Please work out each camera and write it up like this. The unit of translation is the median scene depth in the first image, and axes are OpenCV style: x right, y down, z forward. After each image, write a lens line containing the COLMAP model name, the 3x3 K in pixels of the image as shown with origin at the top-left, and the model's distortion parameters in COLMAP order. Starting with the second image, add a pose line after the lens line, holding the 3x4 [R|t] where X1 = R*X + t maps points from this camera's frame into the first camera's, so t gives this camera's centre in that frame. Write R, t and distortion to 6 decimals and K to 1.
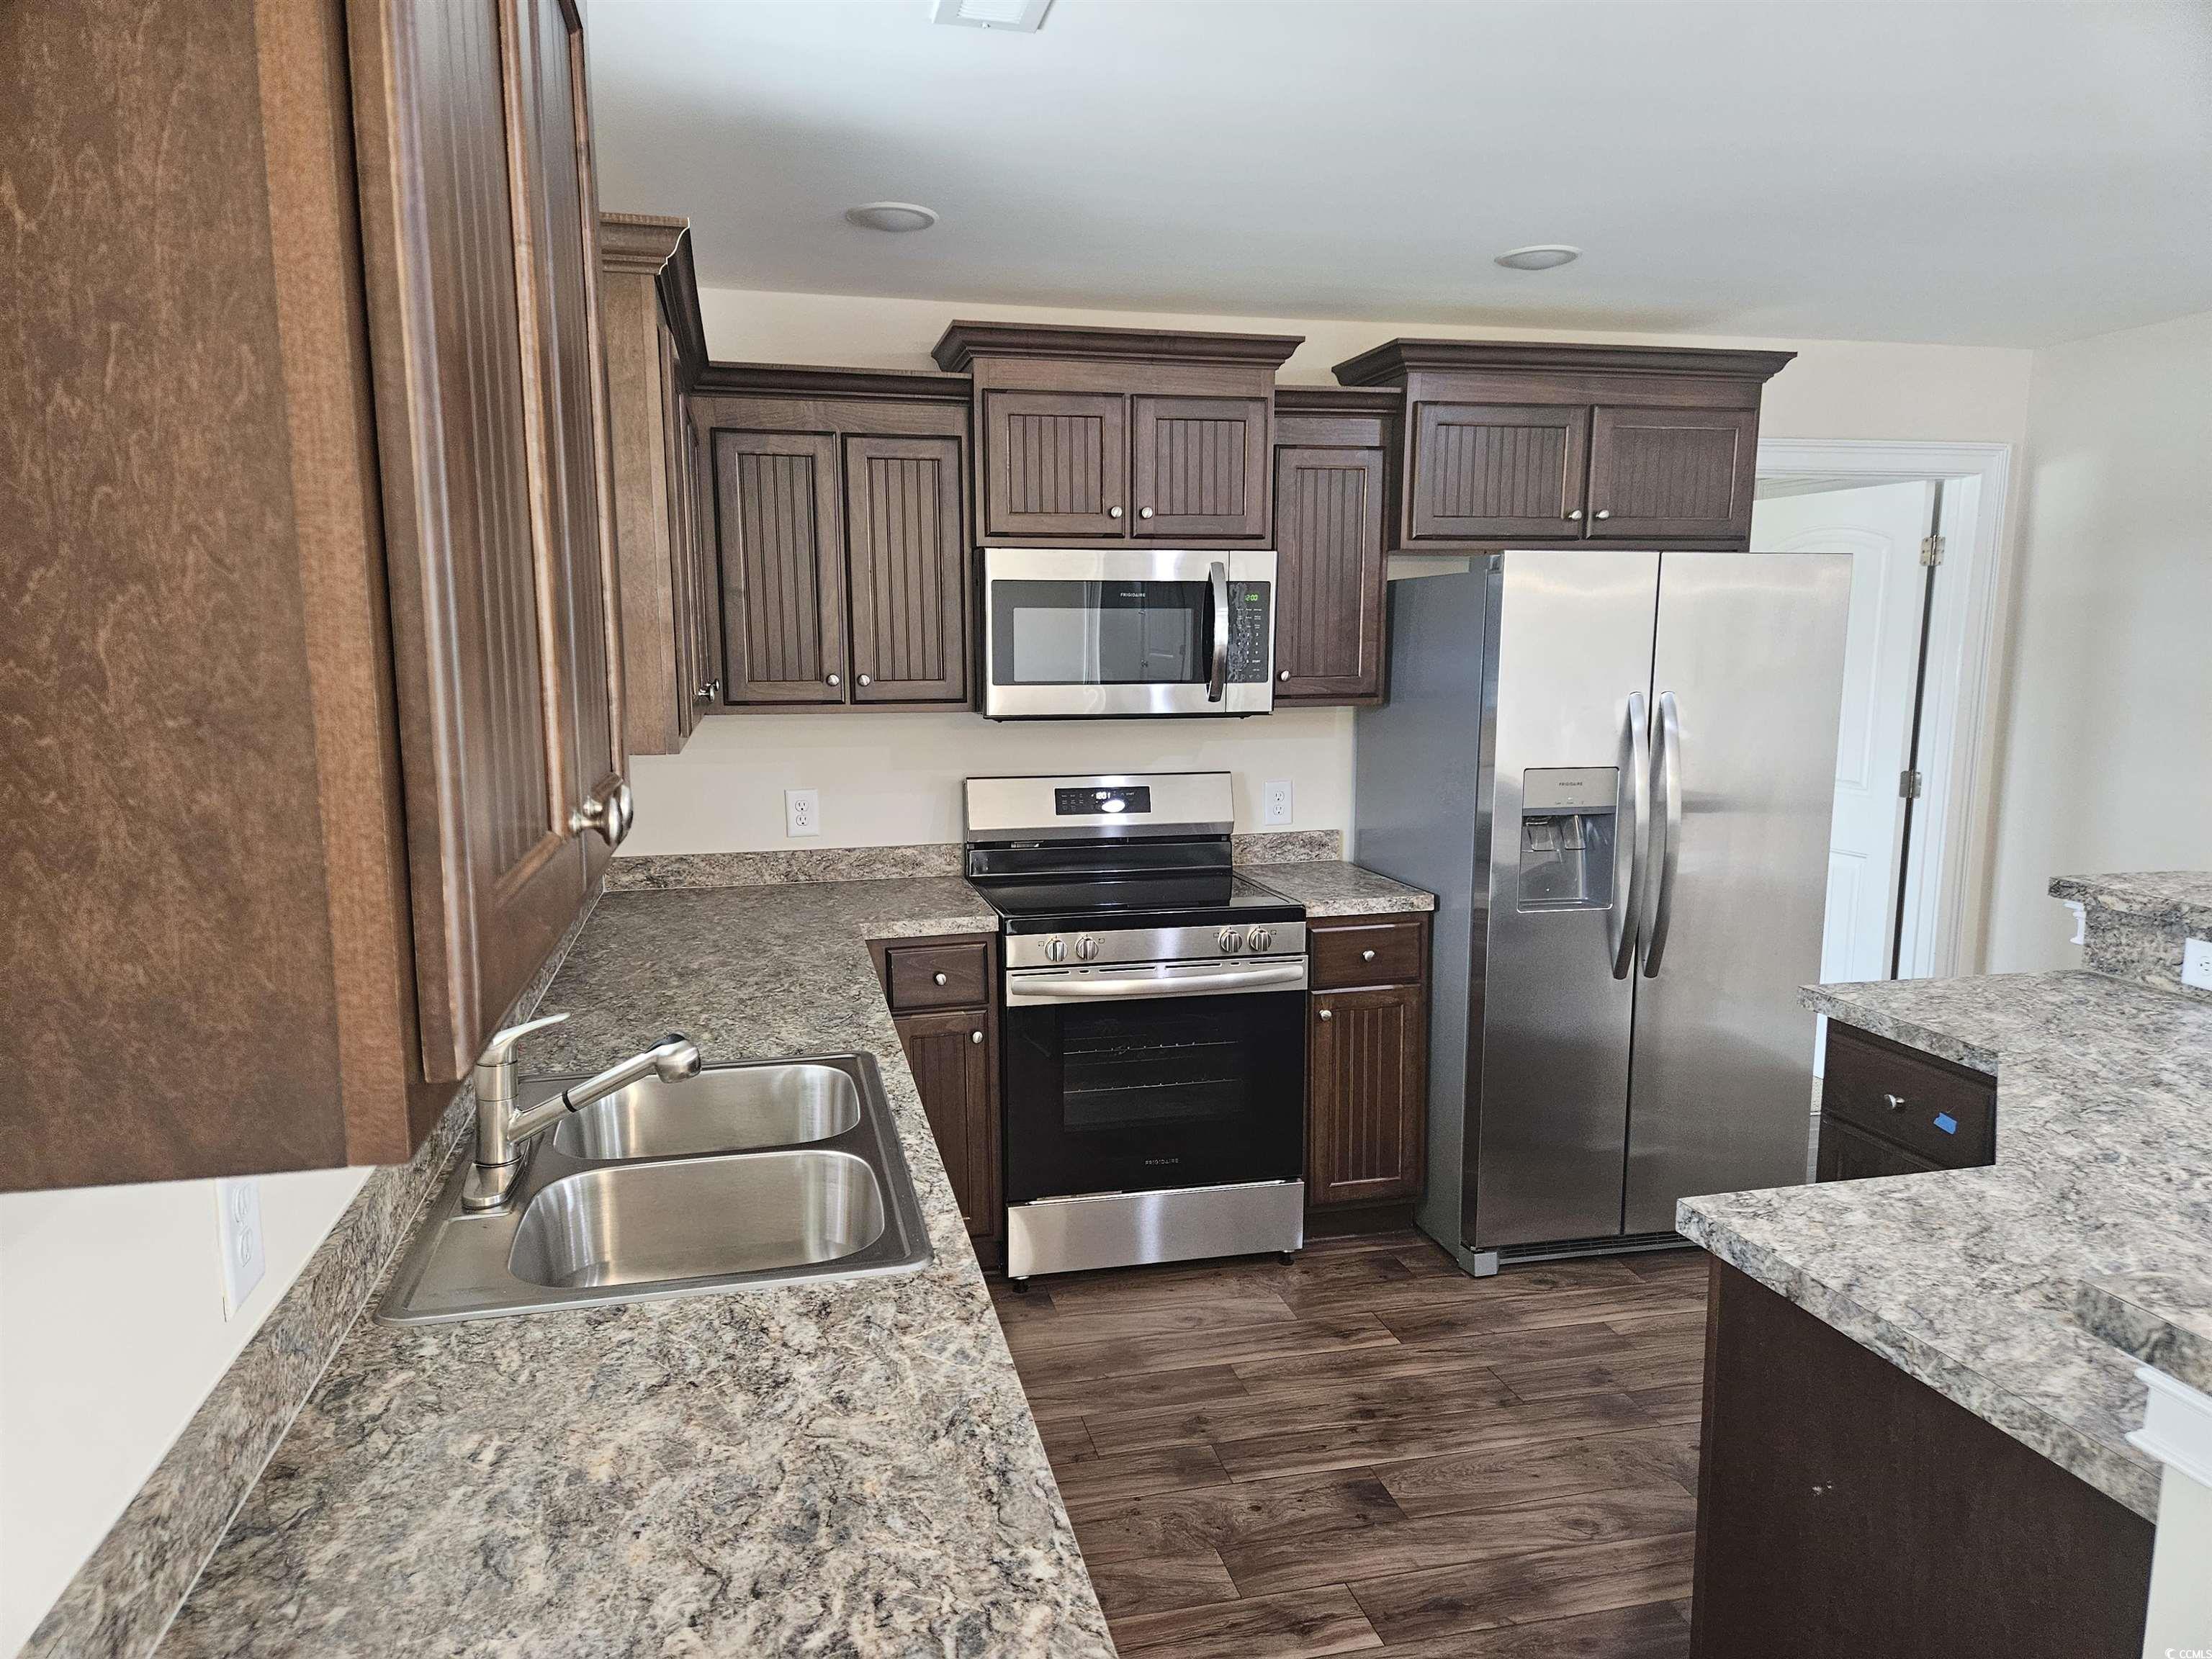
lens RADIAL K [[1443.5, 0, 1095.6], [0, 1443.5, 843.8], [0, 0, 1]] dist [0.063659, -0.034683]
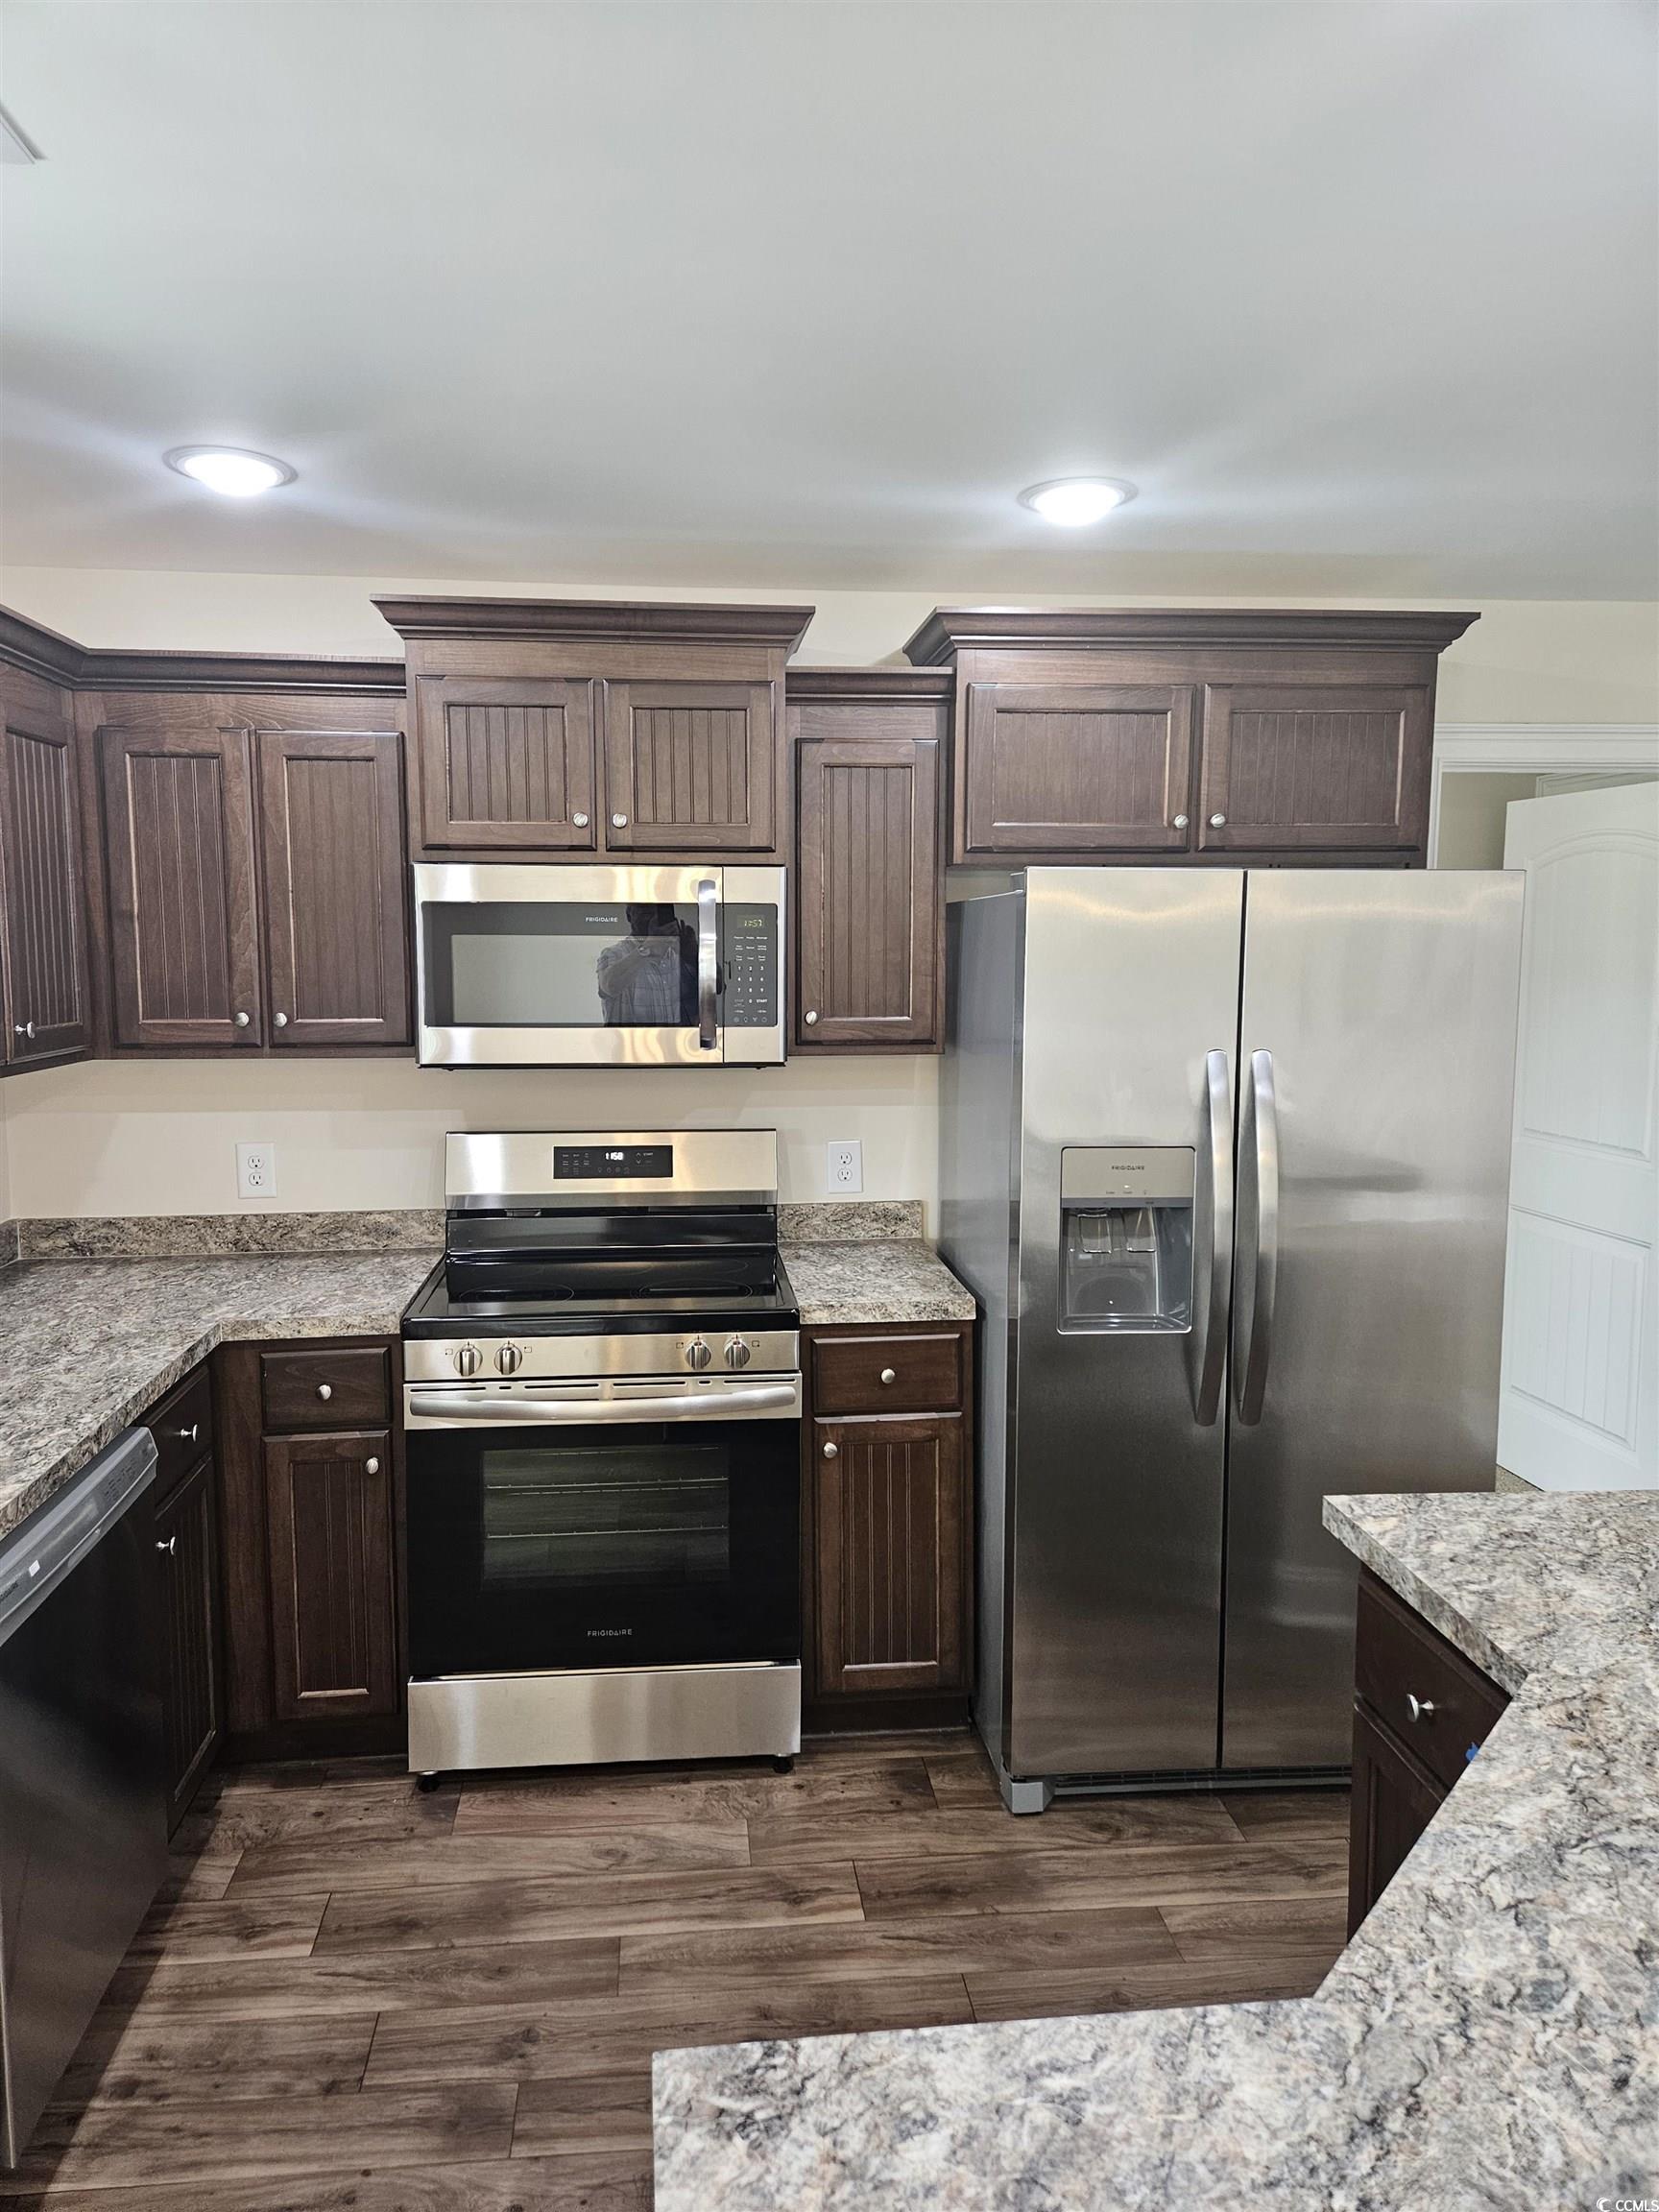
lens RADIAL K [[1443.5, 0, 796.0], [0, 1443.5, 1066.1], [0, 0, 1]] dist [0.063659, -0.034683]
pose [[0.990006, 0.015733, -0.140142, 0.248564], [-0.023519, 0.998260, -0.054076, -0.047070], [0.139047, 0.056832, 0.988654, 0.207364]]
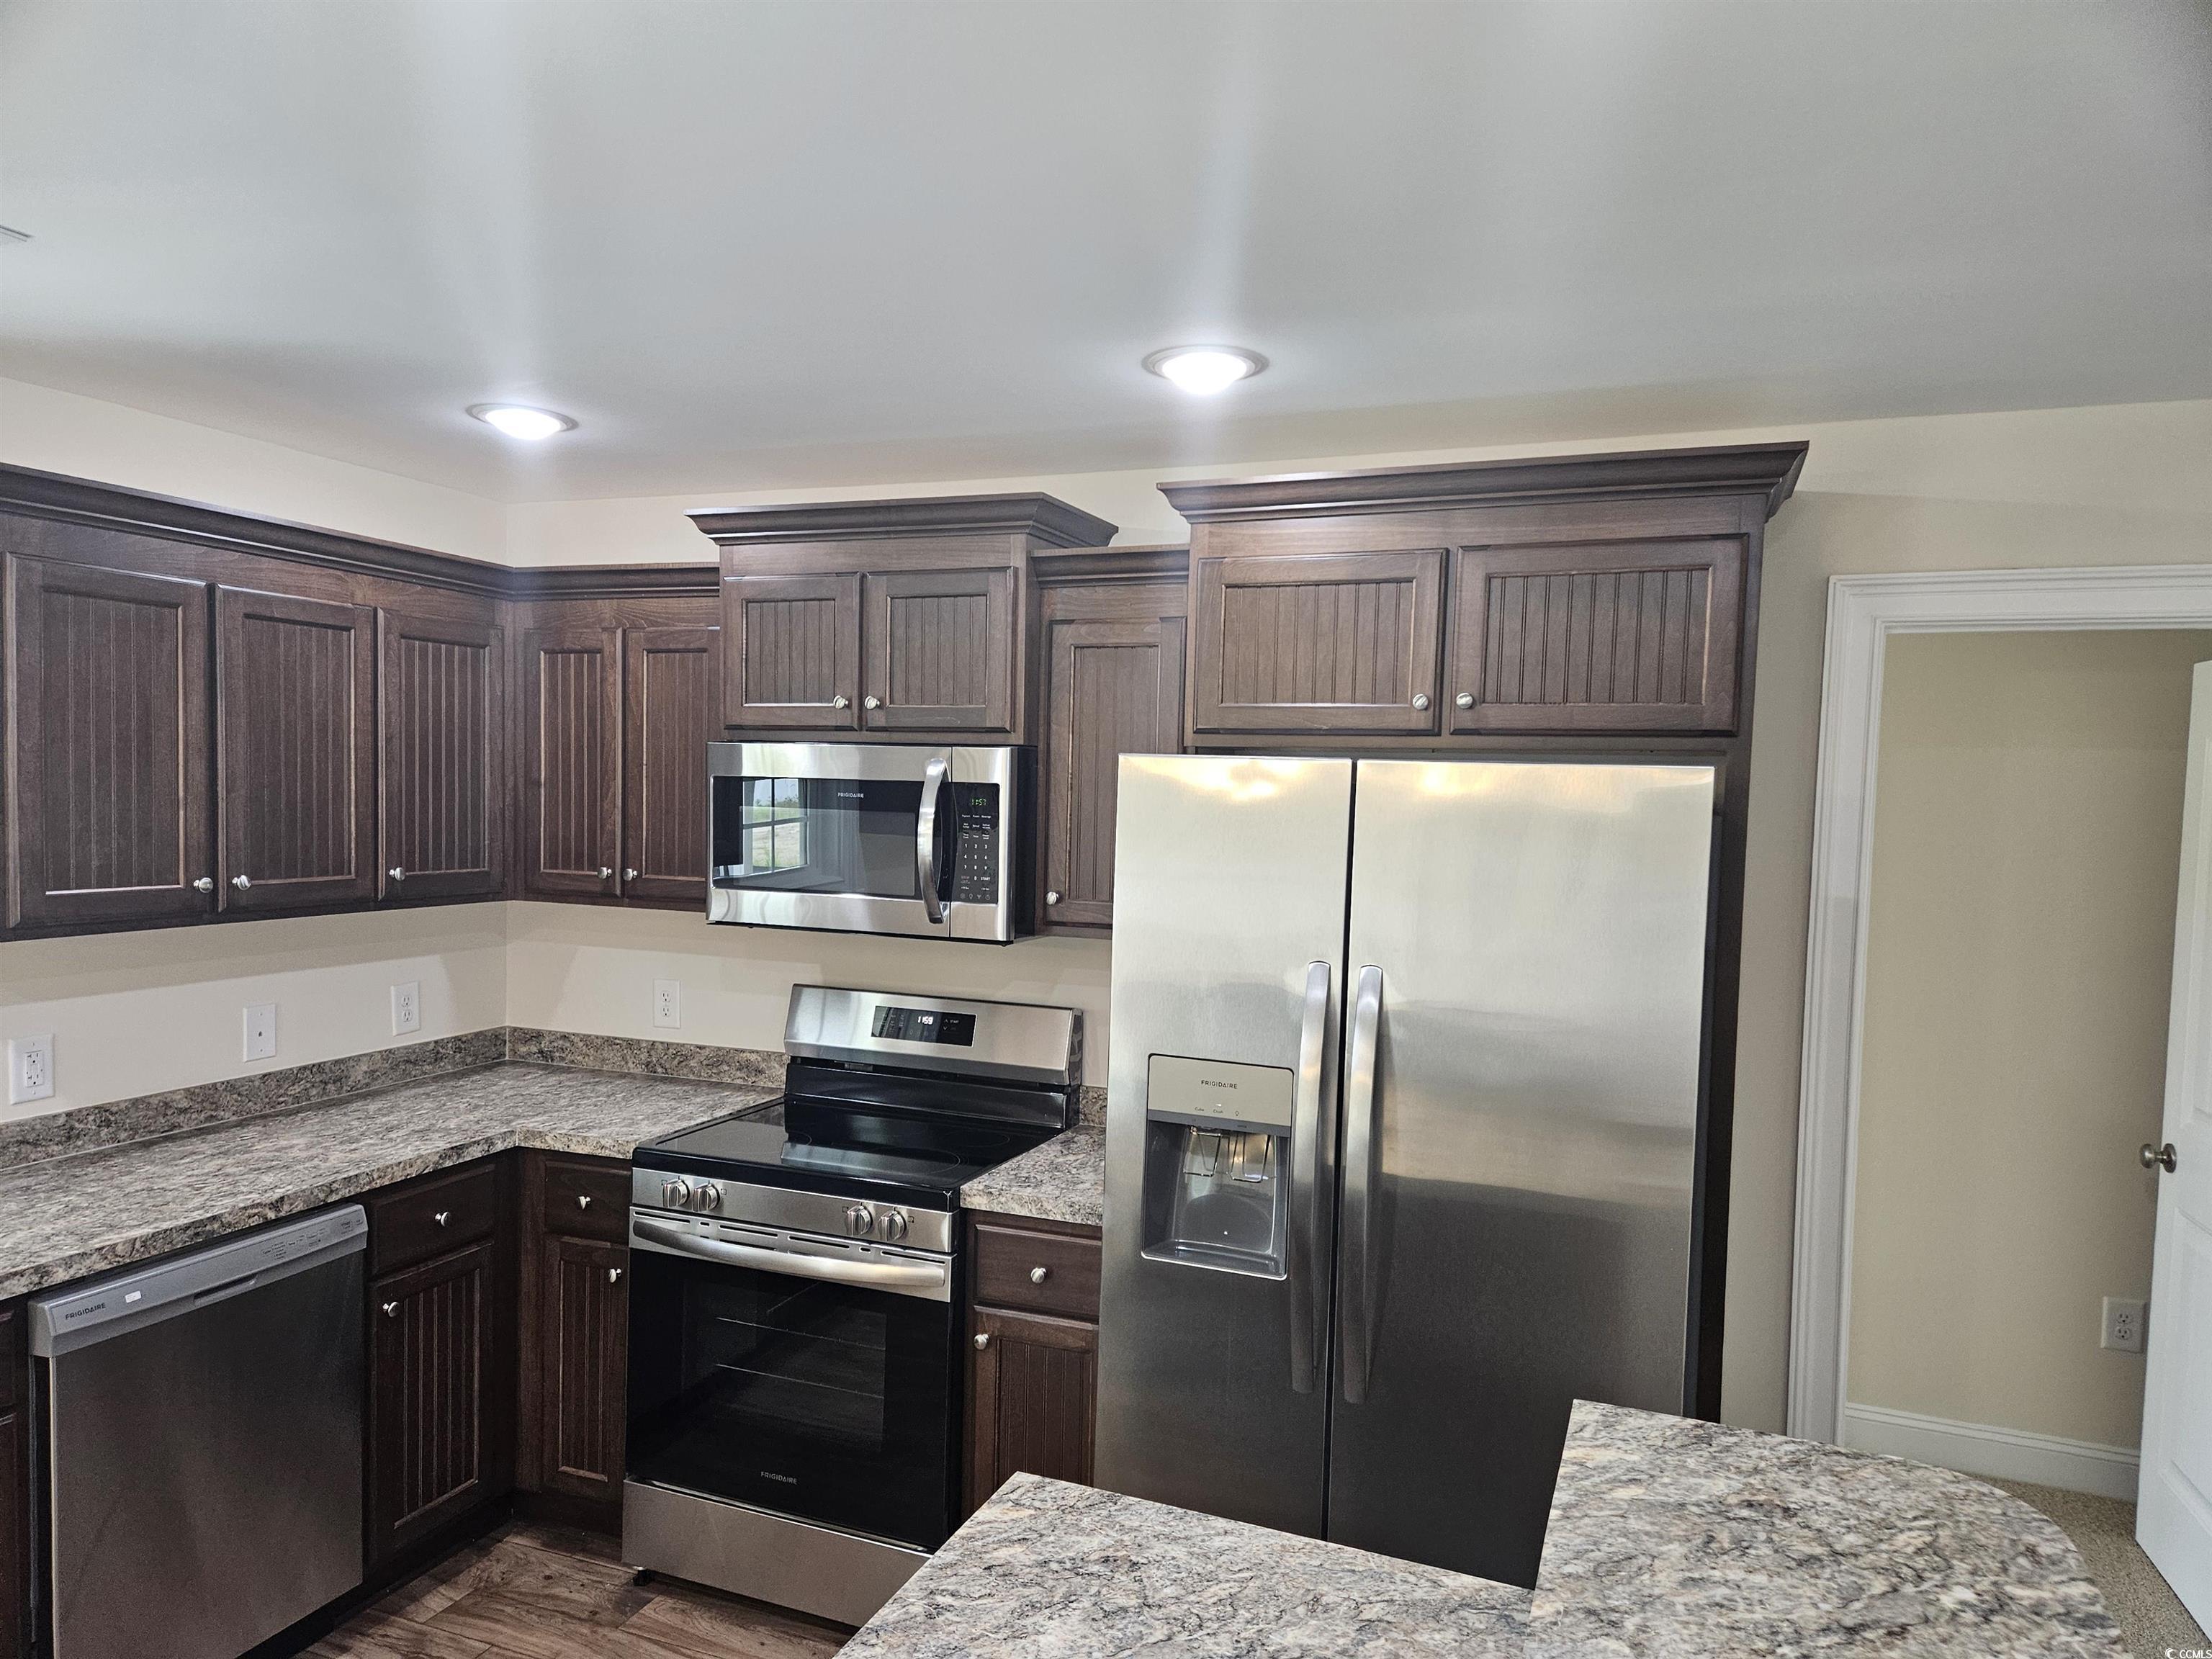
lens RADIAL K [[1443.5, 0, 1095.0], [0, 1443.5, 850.5], [0, 0, 1]] dist [0.063659, -0.034683]
pose [[0.819193, 0.048804, -0.571437, 0.639414], [-0.110792, 0.991071, -0.074184, -0.089884], [0.562715, 0.124081, 0.817286, 0.370397]]
